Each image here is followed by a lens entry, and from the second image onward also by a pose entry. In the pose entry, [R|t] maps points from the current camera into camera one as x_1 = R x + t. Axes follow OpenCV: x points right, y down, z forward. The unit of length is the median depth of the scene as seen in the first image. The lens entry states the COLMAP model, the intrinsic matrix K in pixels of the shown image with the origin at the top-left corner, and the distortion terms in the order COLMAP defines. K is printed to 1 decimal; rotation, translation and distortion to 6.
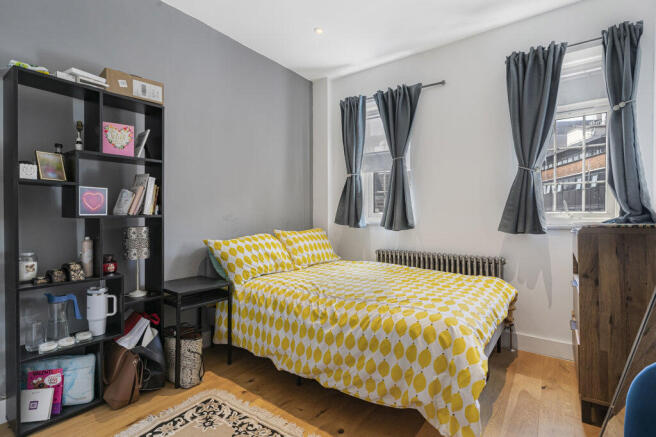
lens RADIAL K [[313.9, 0, 328.0], [0, 313.9, 218.5], [0, 0, 1]] dist [0.002181, 0.000177]
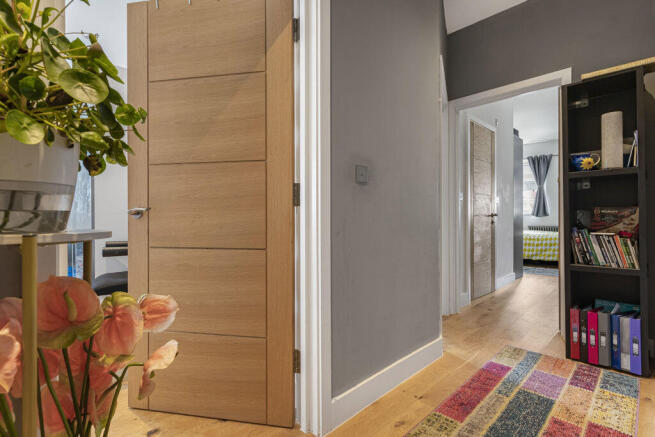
lens RADIAL K [[313.4, 0, 327.5], [0, 313.4, 218.5], [0, 0, 1]] dist [0.002181, 0.000177]
pose [[0.985587, -0.003474, -0.169131, -1.263238], [0.002648, 0.999983, -0.005111, 0.078743], [0.169146, 0.004590, 0.985580, -2.087031]]
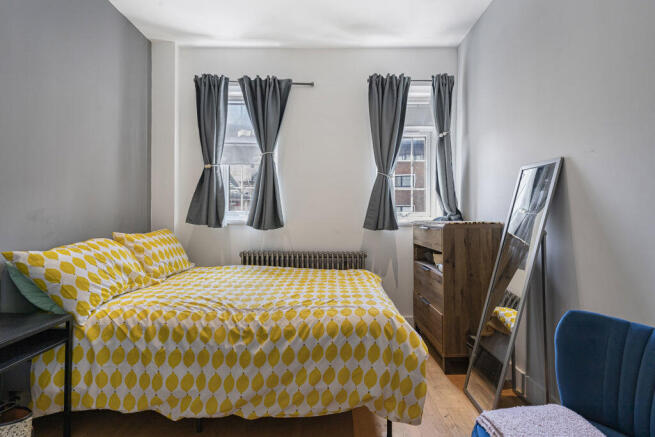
lens RADIAL K [[328.0, 0, 326.9], [0, 328.0, 215.3], [0, 0, 1]] dist [0.005326, 0.000326]
pose [[0.812085, 0.004679, 0.583520, -0.275643], [-0.001857, 0.999984, -0.005434, -0.000355], [-0.583536, 0.003329, 0.812080, 0.132857]]
